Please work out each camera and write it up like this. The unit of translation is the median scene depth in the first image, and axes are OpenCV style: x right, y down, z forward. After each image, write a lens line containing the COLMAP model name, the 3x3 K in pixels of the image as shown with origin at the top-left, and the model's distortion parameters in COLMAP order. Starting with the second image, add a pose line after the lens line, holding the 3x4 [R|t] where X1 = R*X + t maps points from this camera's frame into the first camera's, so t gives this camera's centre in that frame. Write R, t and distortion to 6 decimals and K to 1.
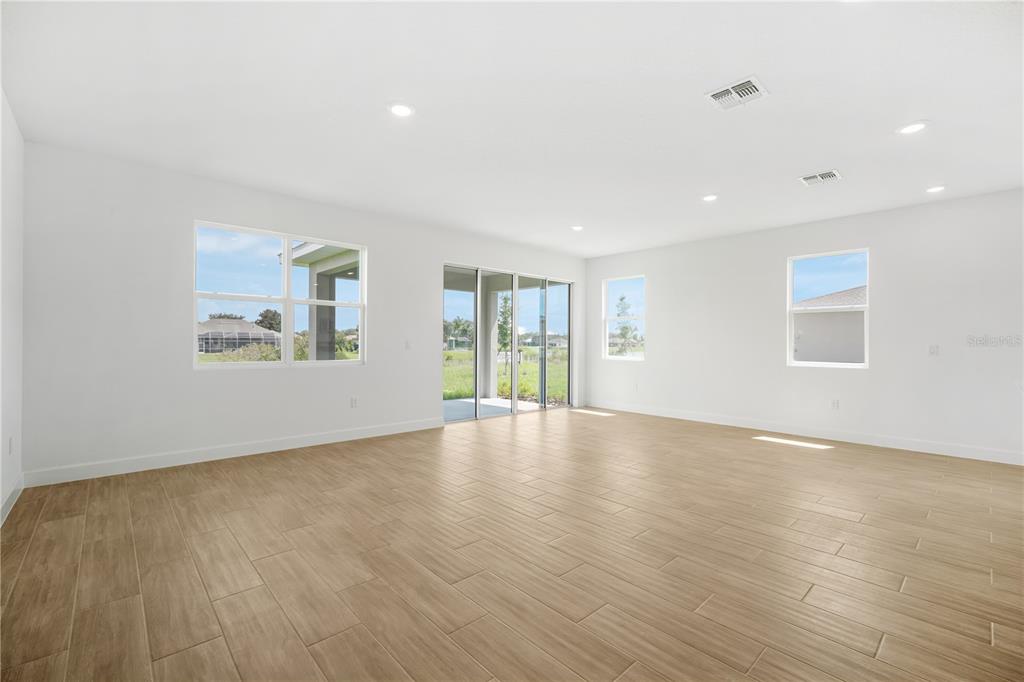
lens RADIAL K [[441.6, 0, 512.0], [0, 441.6, 341.0], [0, 0, 1]] dist [-0.000472, 0.000239]
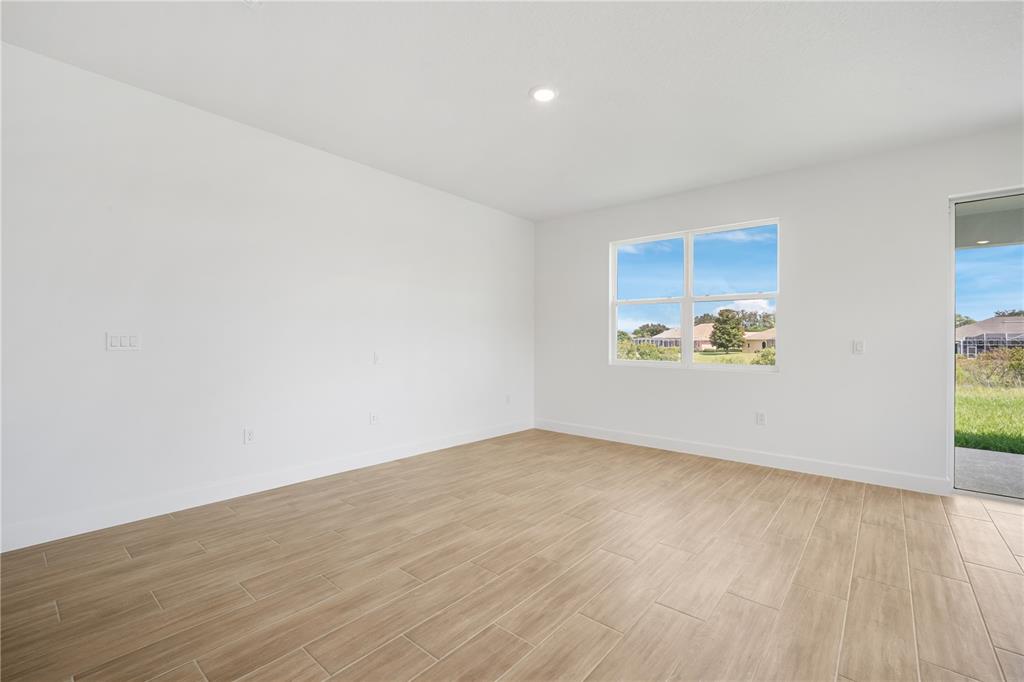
lens RADIAL K [[447.2, 0, 507.6], [0, 447.2, 332.0], [0, 0, 1]] dist [-0.000780, 0.000847]
pose [[0.124127, -0.023999, -0.991976, 0.299931], [-0.004025, 0.999687, -0.024689, 0.003673], [0.992258, 0.007057, 0.123992, 0.345414]]
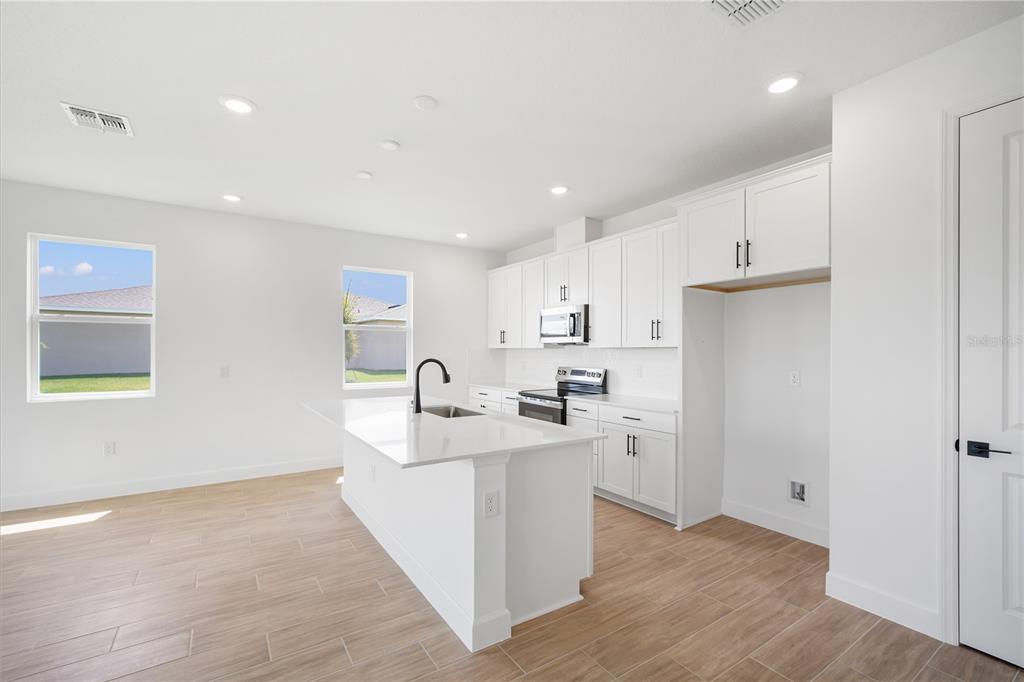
lens RADIAL K [[442.0, 0, 510.5], [0, 442.0, 349.4], [0, 0, 1]] dist [-0.003563, -0.000586]
pose [[0.160931, -0.002786, 0.986962, 0.093130], [-0.002688, 0.999991, 0.003261, -0.021088], [-0.986962, -0.003178, 0.160922, 0.179768]]
